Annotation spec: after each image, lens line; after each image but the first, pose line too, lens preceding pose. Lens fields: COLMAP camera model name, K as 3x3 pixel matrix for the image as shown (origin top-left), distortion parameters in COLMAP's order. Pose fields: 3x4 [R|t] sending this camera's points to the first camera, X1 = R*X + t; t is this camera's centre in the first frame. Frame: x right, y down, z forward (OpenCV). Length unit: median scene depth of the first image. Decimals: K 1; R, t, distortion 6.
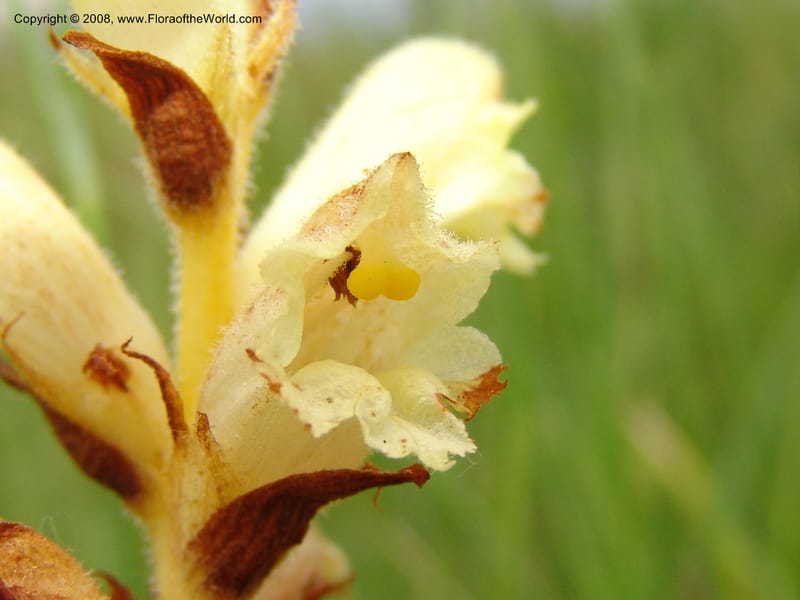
lens RADIAL K [[2093.1, 0, 400.0], [0, 2093.1, 300.0], [0, 0, 1]] dist [-0.246807, 0.565332]
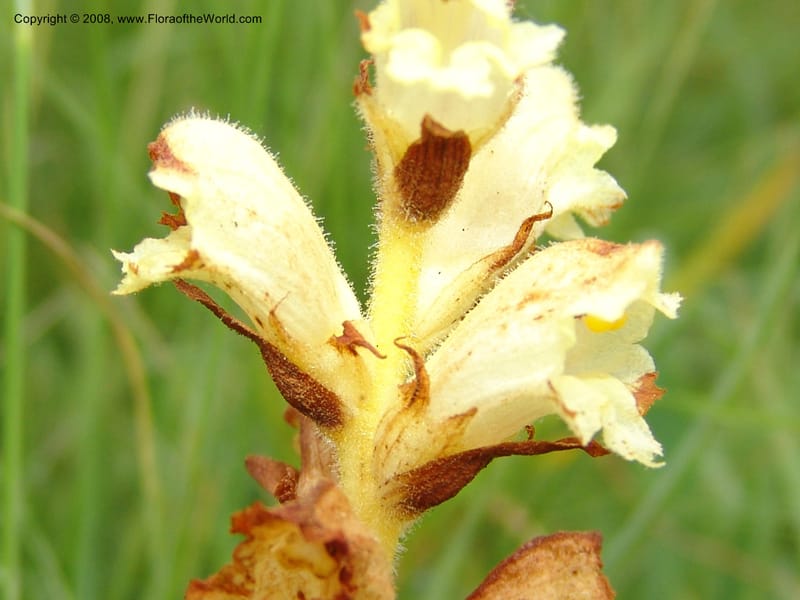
lens RADIAL K [[2093.1, 0, 400.0], [0, 2093.1, 300.0], [0, 0, 1]] dist [-0.246807, 0.565332]
pose [[0.922335, 0.061234, 0.381508, -0.633681], [-0.145451, 0.969759, 0.195990, -0.260575], [-0.357970, -0.236260, 0.903349, -0.184611]]
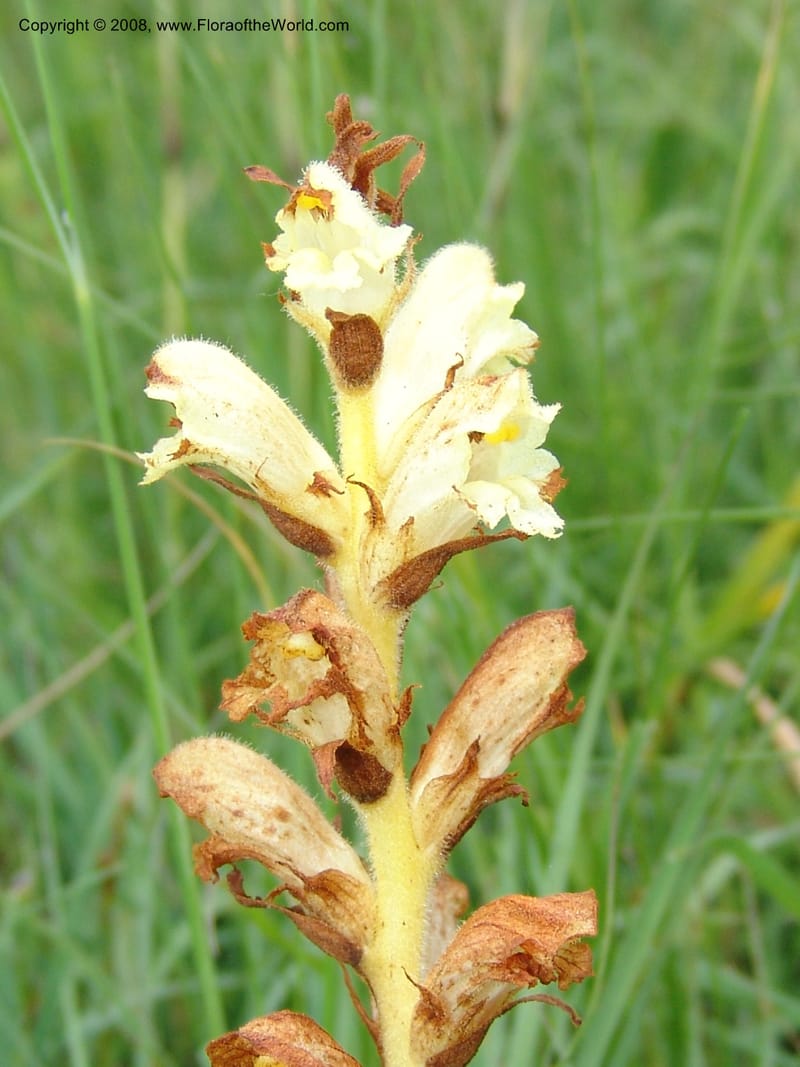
lens RADIAL K [[2791.7, 0, 400.0], [0, 2791.7, 533.5], [0, 0, 1]] dist [-0.246807, 0.565332]
pose [[0.964868, -0.110790, 0.238235, -0.649233], [0.062811, 0.977720, 0.200297, -0.395618], [-0.255118, -0.178296, 0.950329, -1.228571]]
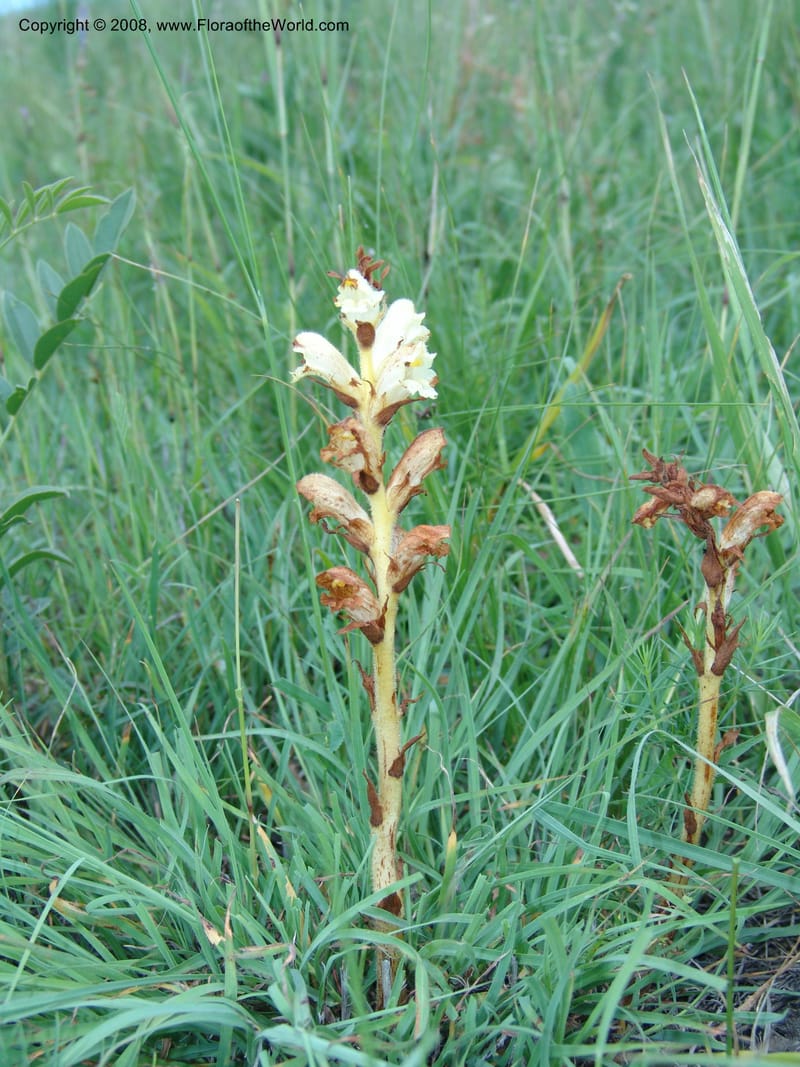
lens RADIAL K [[1401.0, 0, 400.0], [0, 1401.0, 533.5], [0, 0, 1]] dist [-0.204324, 0.005792]
pose [[0.963509, -0.126385, 0.235962, -0.886872], [0.067050, 0.967367, 0.244348, -0.434045], [-0.259143, -0.219610, 0.940540, -2.265815]]
